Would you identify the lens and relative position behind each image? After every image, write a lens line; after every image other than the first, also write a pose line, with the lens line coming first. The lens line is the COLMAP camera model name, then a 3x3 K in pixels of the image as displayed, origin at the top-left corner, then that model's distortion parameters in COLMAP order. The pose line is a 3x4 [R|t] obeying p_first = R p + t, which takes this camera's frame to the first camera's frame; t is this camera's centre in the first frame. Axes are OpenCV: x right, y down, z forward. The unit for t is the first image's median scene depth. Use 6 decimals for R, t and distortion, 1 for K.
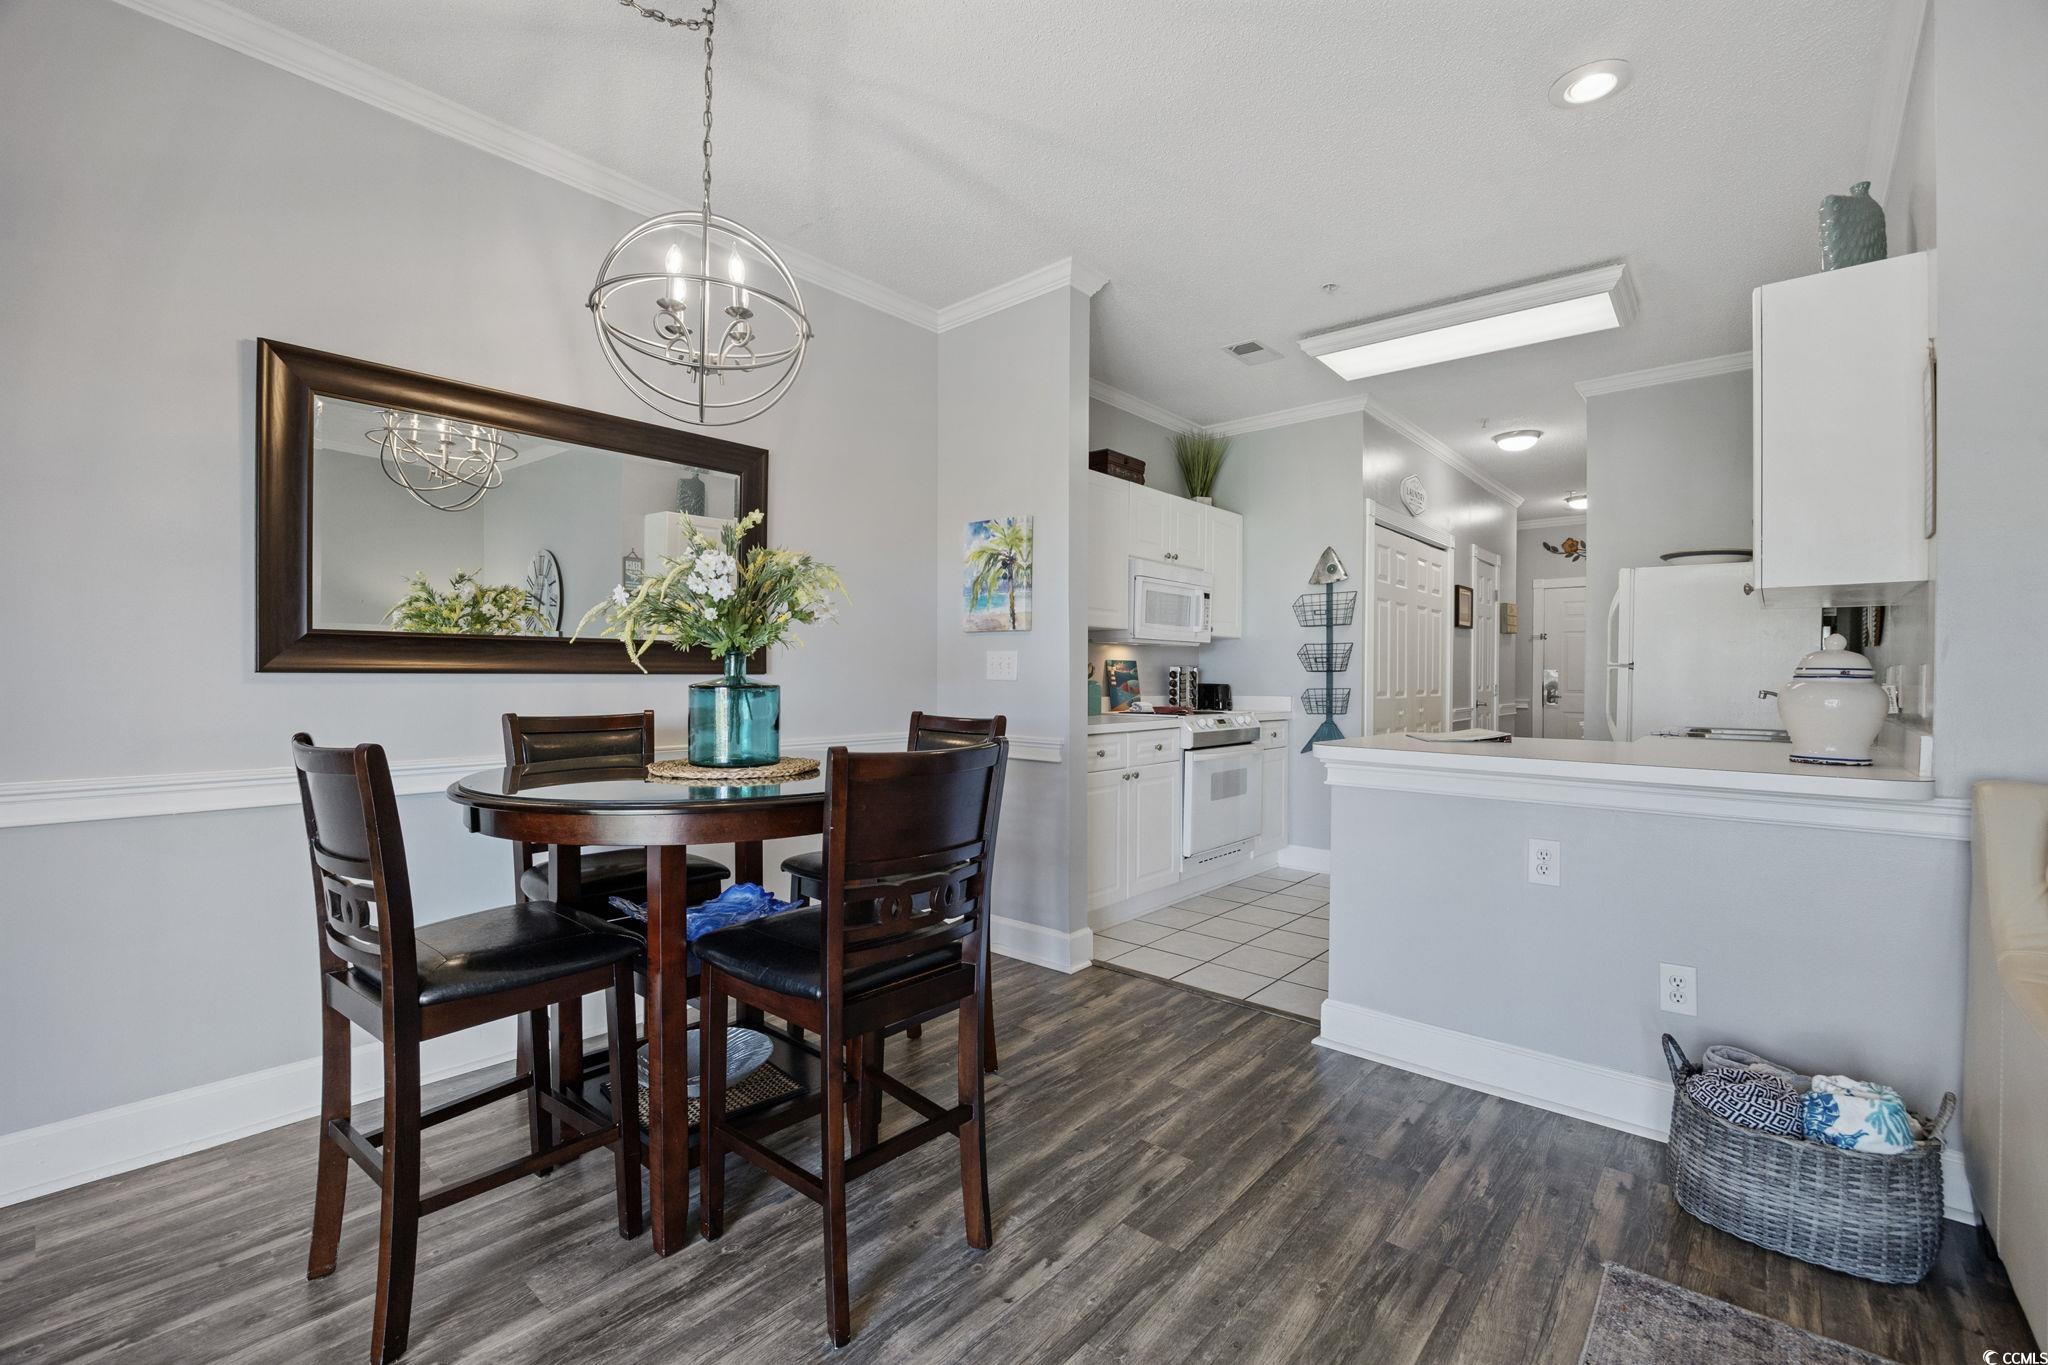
lens RADIAL K [[890.0, 0, 1027.0], [0, 890.0, 680.1], [0, 0, 1]] dist [-0.020990, 0.001543]
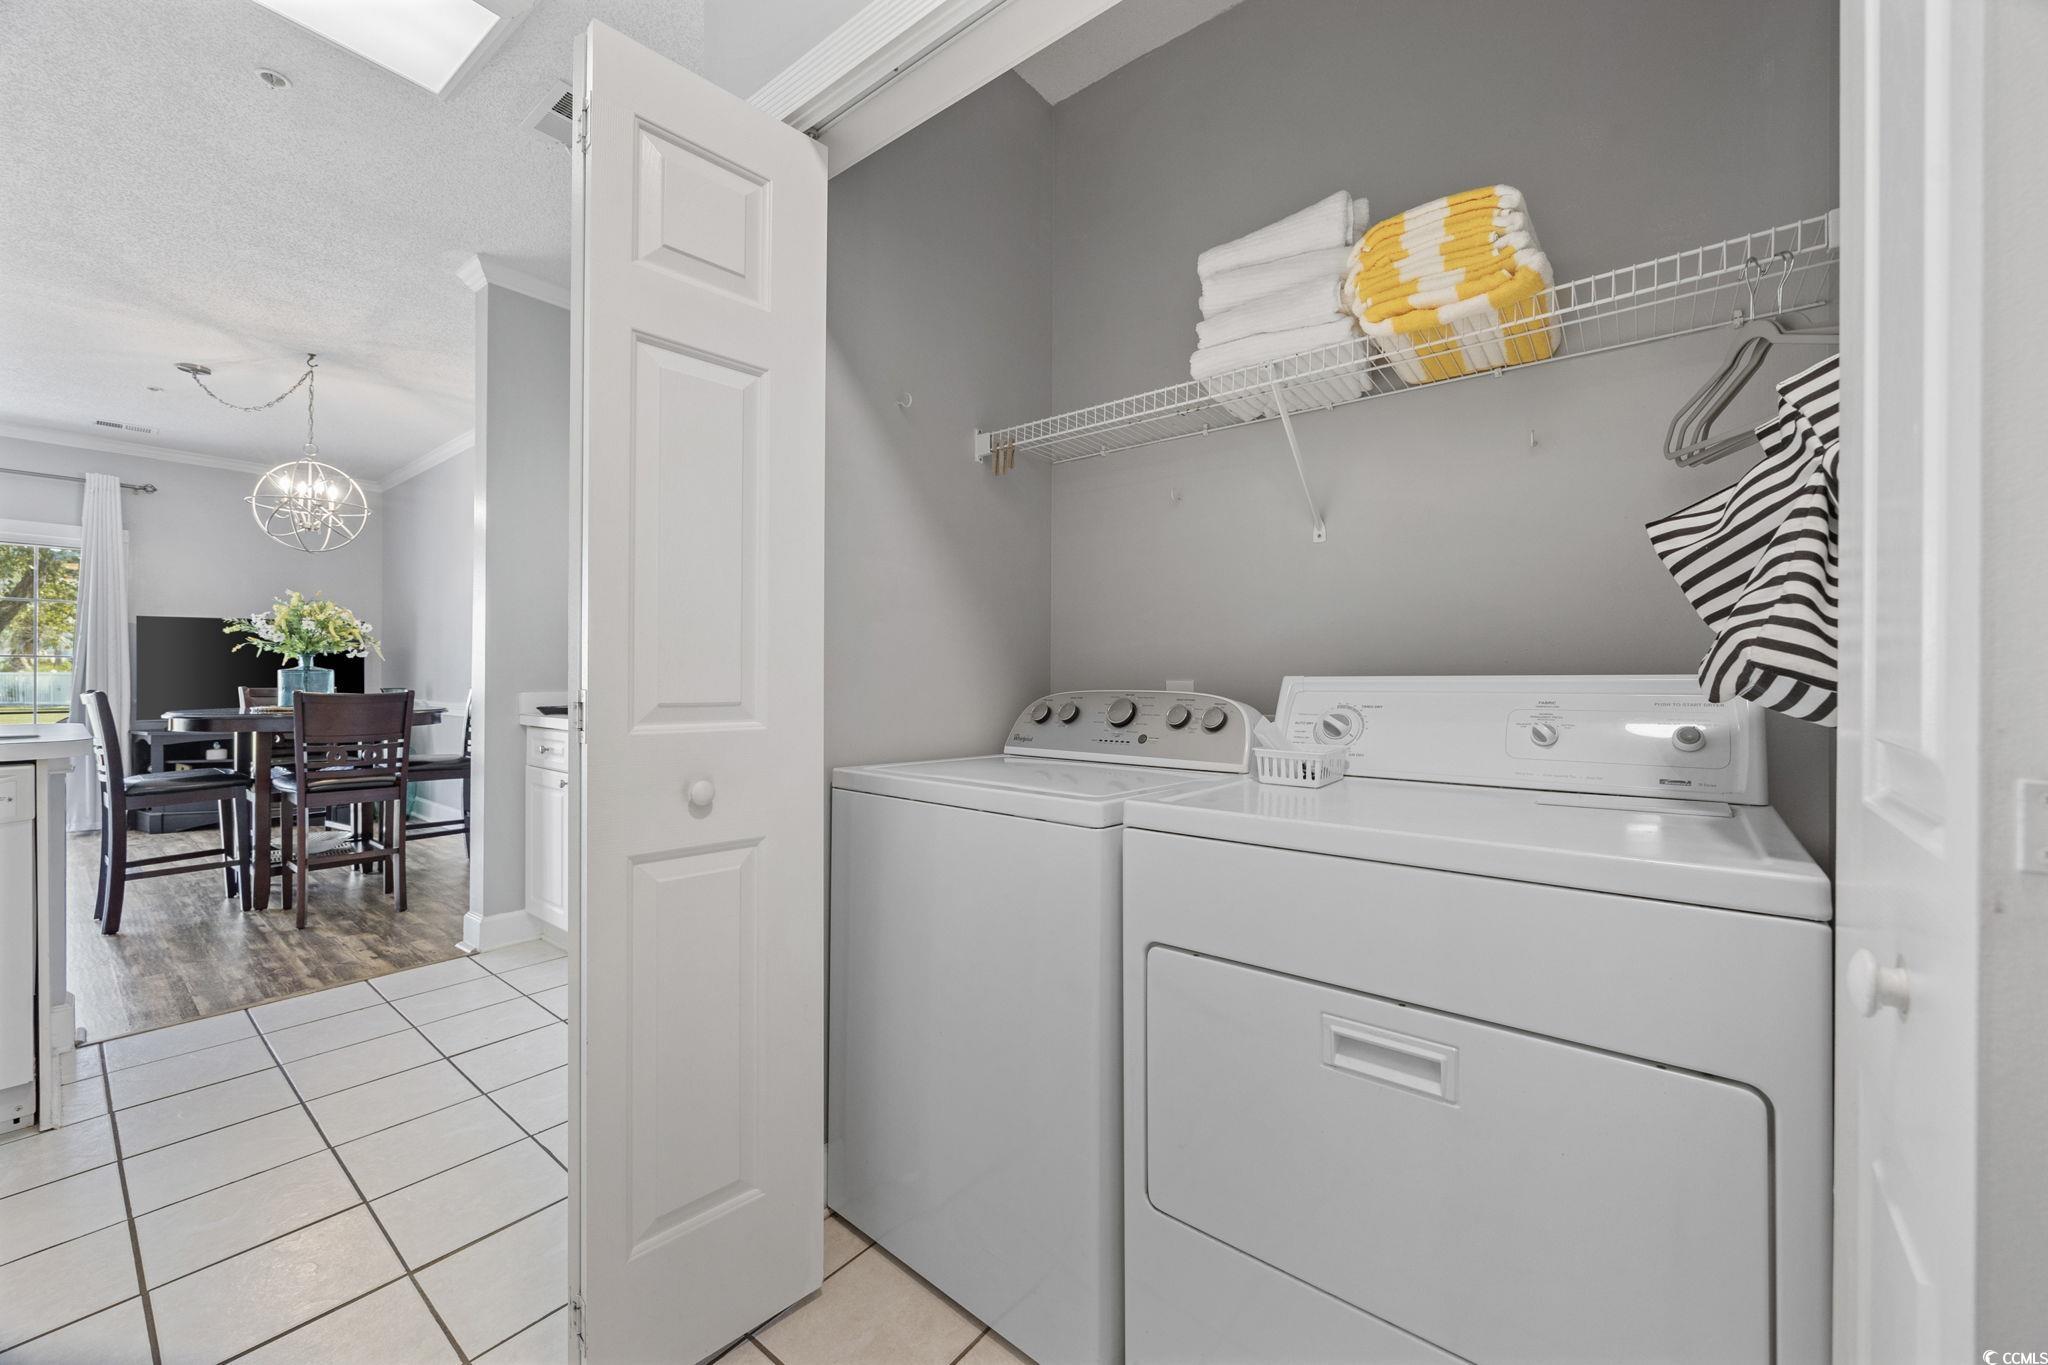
lens RADIAL K [[787.4, 0, 1032.4], [0, 787.4, 675.6], [0, 0, 1]] dist [-0.002938, -0.000014]
pose [[0.048078, -0.005067, -0.998831, 1.077797], [-0.005674, 0.999970, -0.005346, 0.010445], [0.998827, 0.005924, 0.048048, 1.734170]]
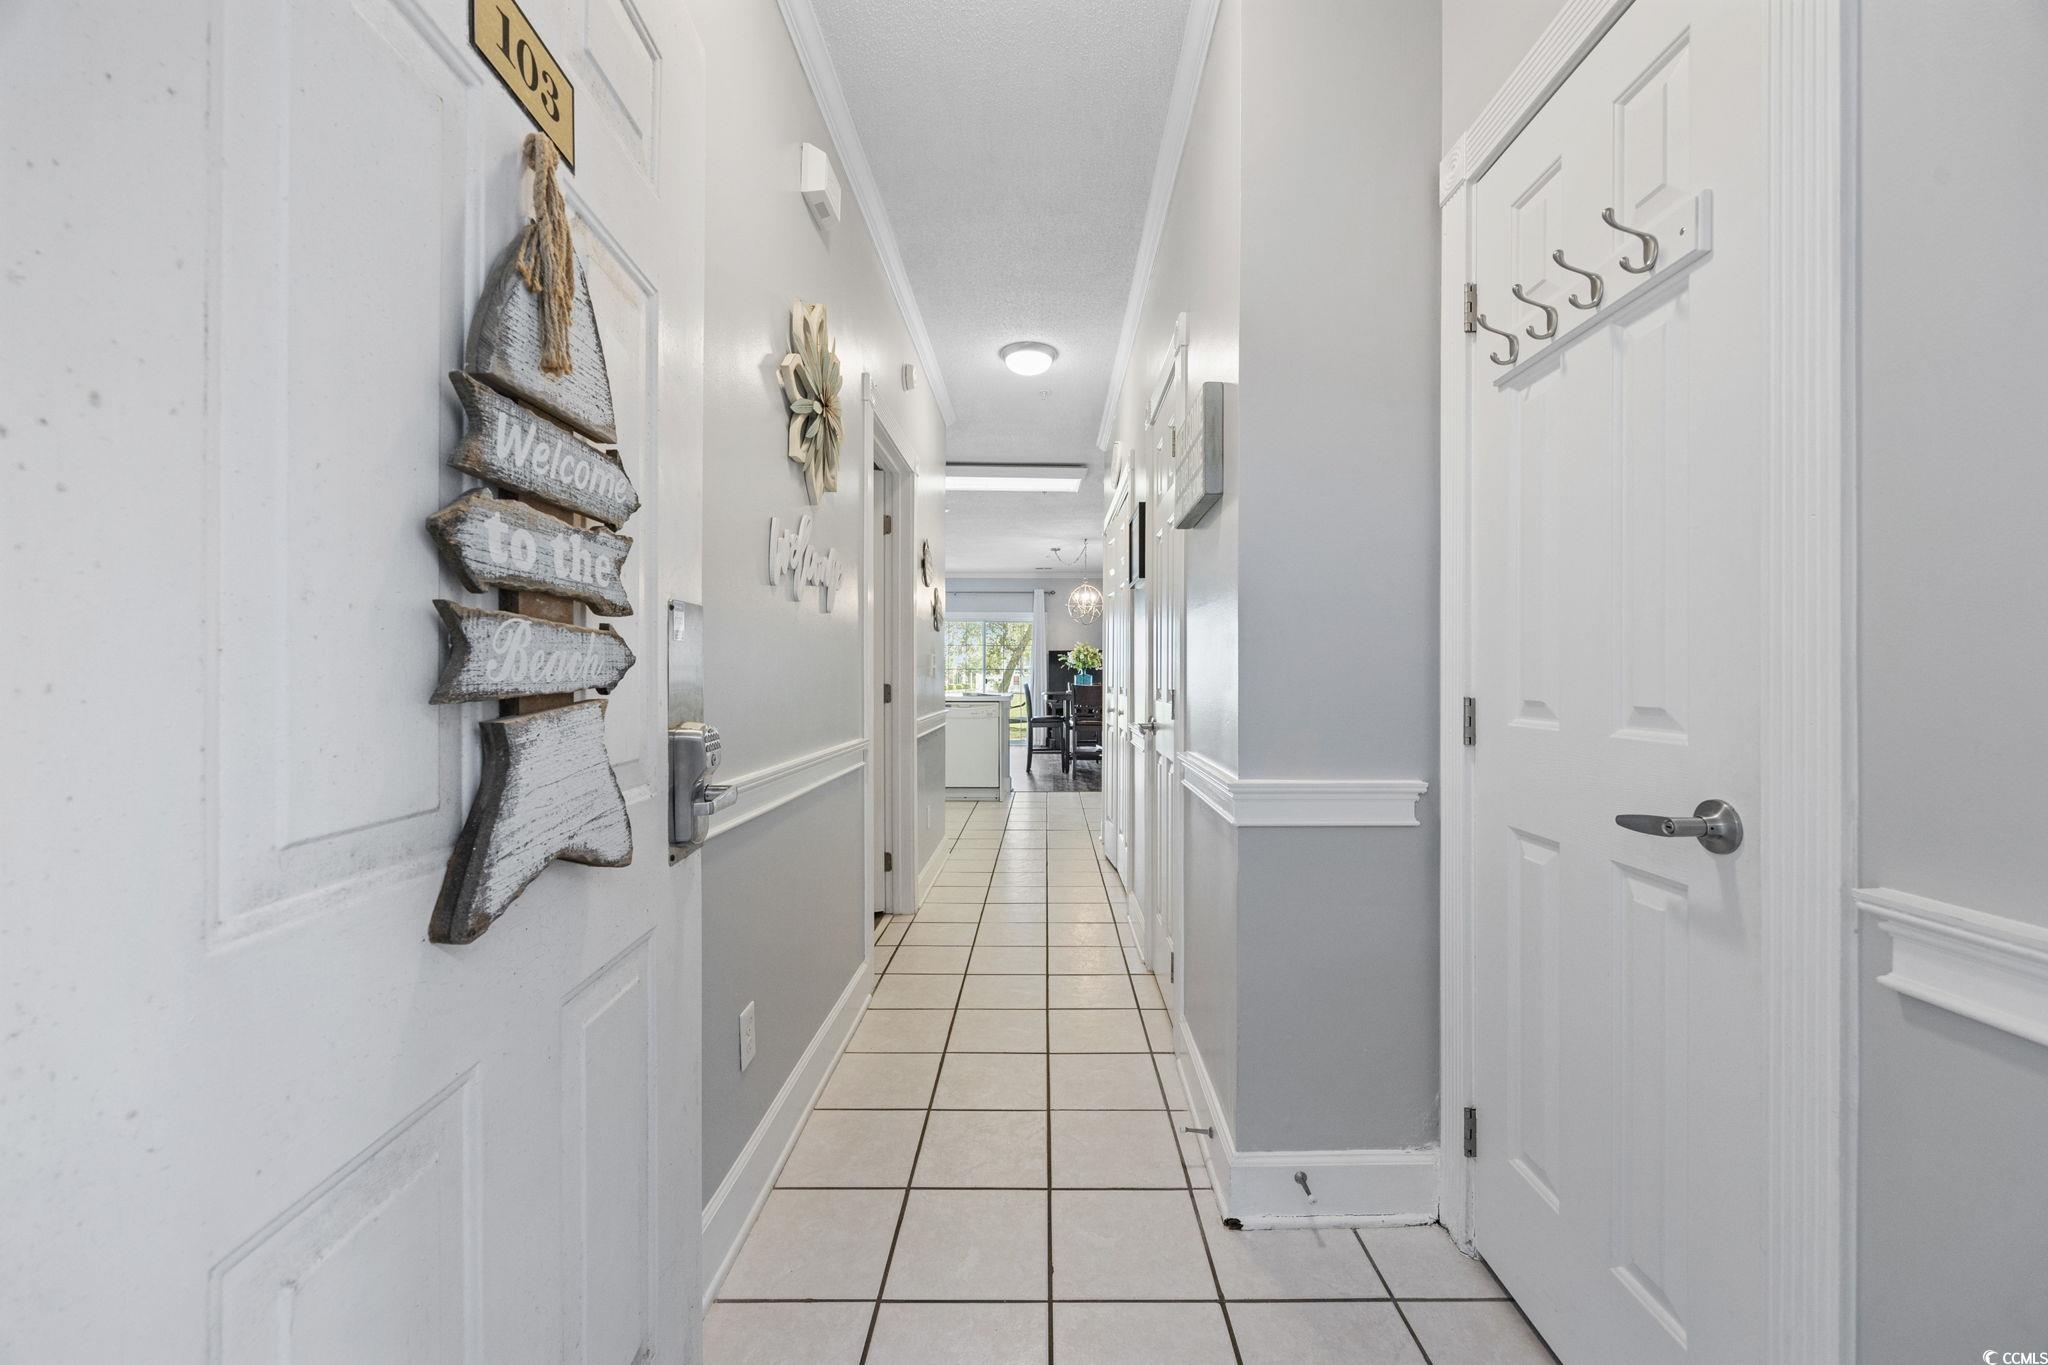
lens RADIAL K [[787.4, 0, 1033.5], [0, 787.4, 678.8], [0, 0, 1]] dist [-0.002938, -0.000014]
pose [[-0.767945, -0.001767, -0.640514, 1.790815], [-0.006076, 0.999971, 0.004527, 0.003026], [0.640487, 0.007368, -0.767933, 2.765267]]
